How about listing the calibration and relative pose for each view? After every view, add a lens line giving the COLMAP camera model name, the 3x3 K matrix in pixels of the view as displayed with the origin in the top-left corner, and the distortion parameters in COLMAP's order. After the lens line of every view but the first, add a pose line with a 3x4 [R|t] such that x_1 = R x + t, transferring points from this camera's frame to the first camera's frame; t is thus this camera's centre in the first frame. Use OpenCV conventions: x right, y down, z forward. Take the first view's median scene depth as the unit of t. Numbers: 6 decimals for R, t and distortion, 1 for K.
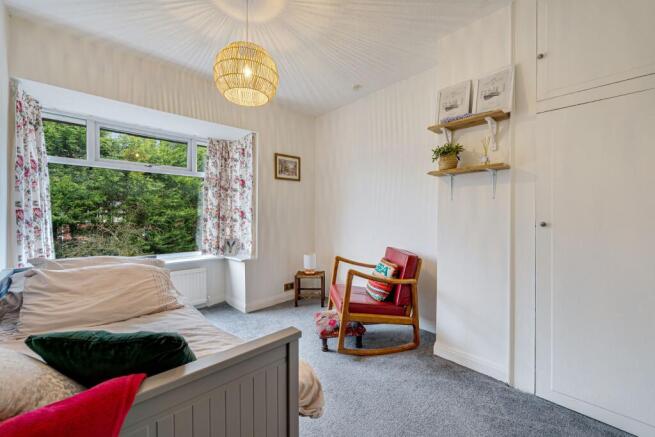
lens RADIAL K [[267.1, 0, 327.3], [0, 267.1, 214.6], [0, 0, 1]] dist [-0.000414, -0.000243]
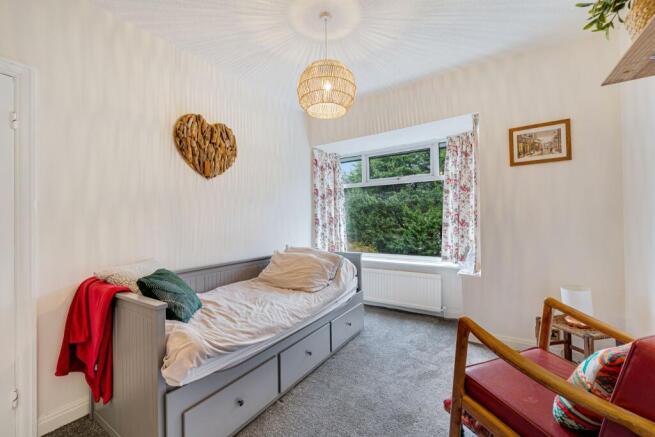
lens RADIAL K [[267.1, 0, 327.3], [0, 267.1, 214.6], [0, 0, 1]] dist [-0.000414, -0.000243]
pose [[0.222510, -0.025029, -0.974609, 0.364601], [0.015284, 0.999637, -0.022182, -0.001427], [0.974811, -0.009960, 0.222812, 0.383590]]
